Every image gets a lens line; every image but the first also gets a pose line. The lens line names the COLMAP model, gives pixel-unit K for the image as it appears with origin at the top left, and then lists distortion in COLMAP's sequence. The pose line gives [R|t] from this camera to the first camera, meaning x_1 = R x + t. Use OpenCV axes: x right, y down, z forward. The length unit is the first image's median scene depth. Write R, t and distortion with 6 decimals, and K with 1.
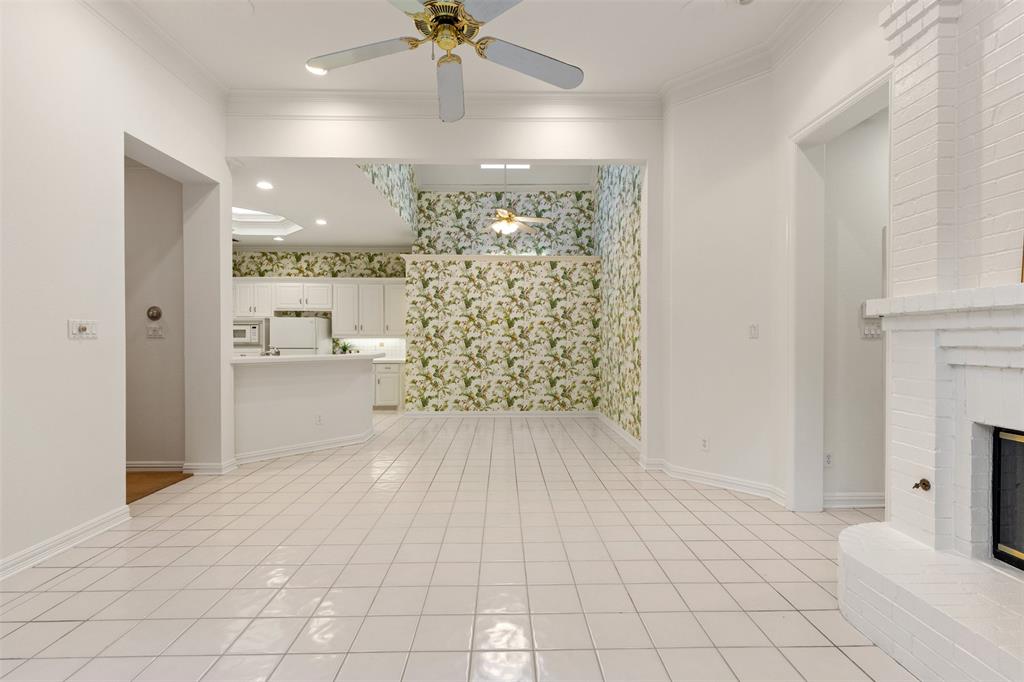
lens RADIAL K [[465.2, 0, 507.1], [0, 465.2, 343.4], [0, 0, 1]] dist [0.000949, -0.000149]
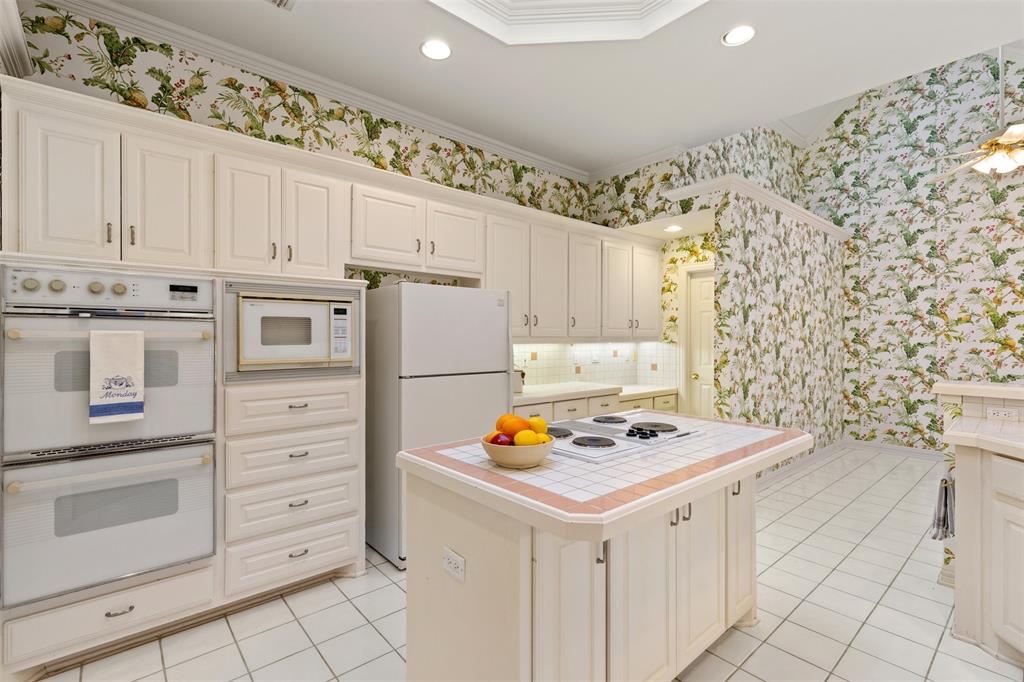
lens RADIAL K [[465.2, 0, 507.1], [0, 465.2, 343.4], [0, 0, 1]] dist [0.000949, -0.000149]
pose [[0.772360, -0.006617, 0.635150, -0.626318], [0.005044, 0.999978, 0.004285, -0.013508], [-0.635165, -0.000106, 0.772377, 0.668051]]
